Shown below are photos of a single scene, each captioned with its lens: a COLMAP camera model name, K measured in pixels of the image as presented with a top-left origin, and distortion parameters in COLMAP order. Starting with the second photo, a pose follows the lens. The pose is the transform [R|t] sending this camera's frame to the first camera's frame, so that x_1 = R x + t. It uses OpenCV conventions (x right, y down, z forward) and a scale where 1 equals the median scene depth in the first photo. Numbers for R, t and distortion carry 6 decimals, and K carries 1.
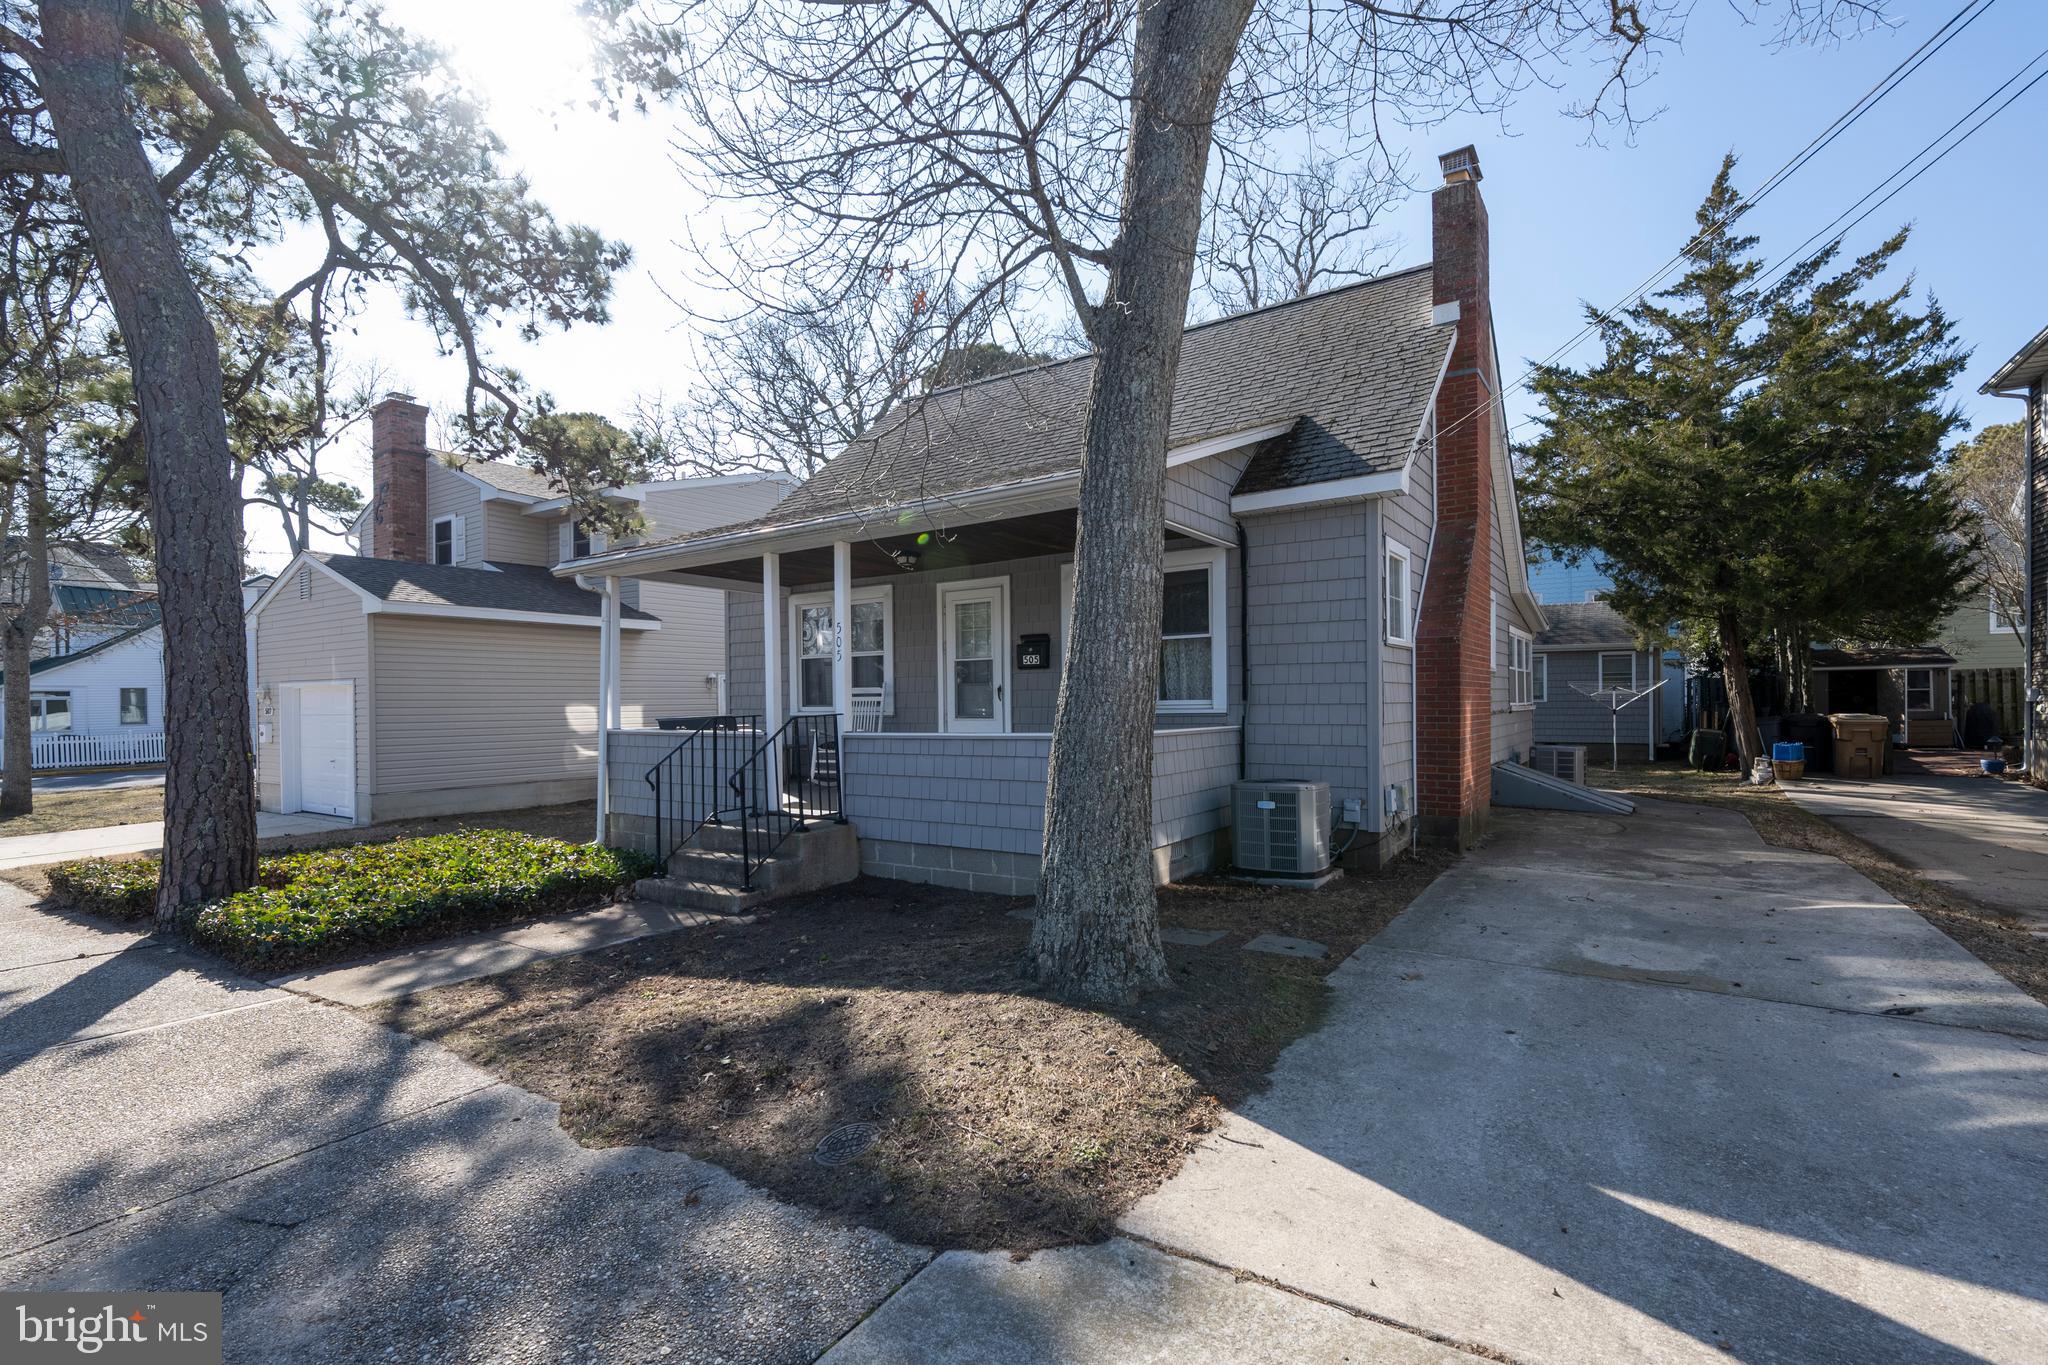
lens RADIAL K [[870.4, 0, 913.9], [0, 870.4, 704.1], [0, 0, 1]] dist [-0.002126, -0.000384]
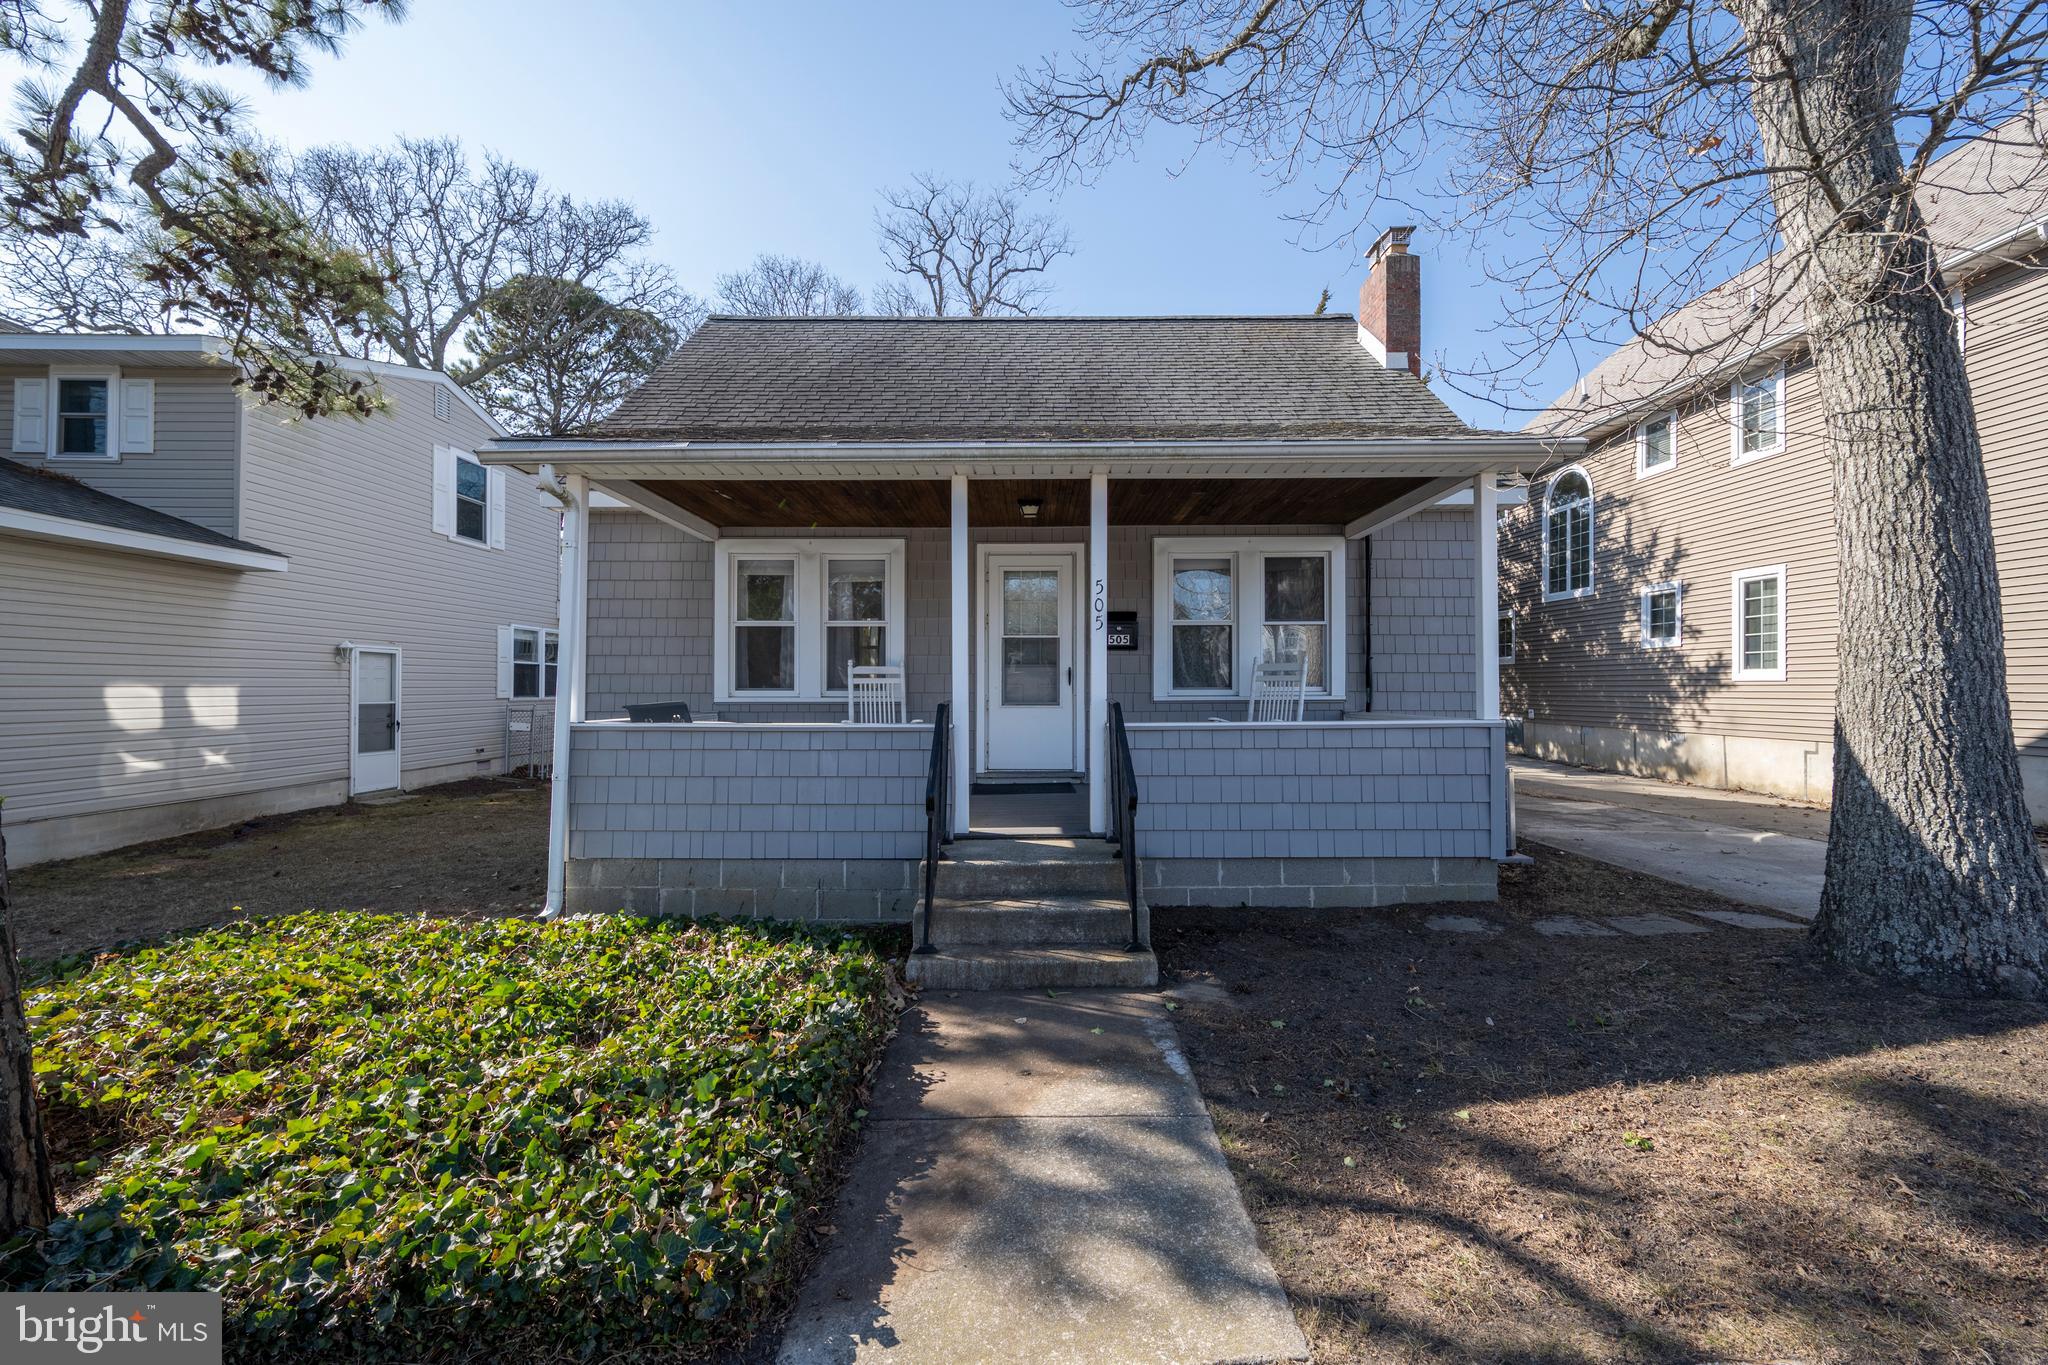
lens RADIAL K [[870.4, 0, 1019.9], [0, 870.4, 678.0], [0, 0, 1]] dist [-0.002126, -0.000384]
pose [[0.820192, 0.017320, 0.571826, -0.590932], [-0.007859, 0.999788, -0.019010, 0.007556], [-0.572034, 0.011098, 0.820154, 0.418099]]
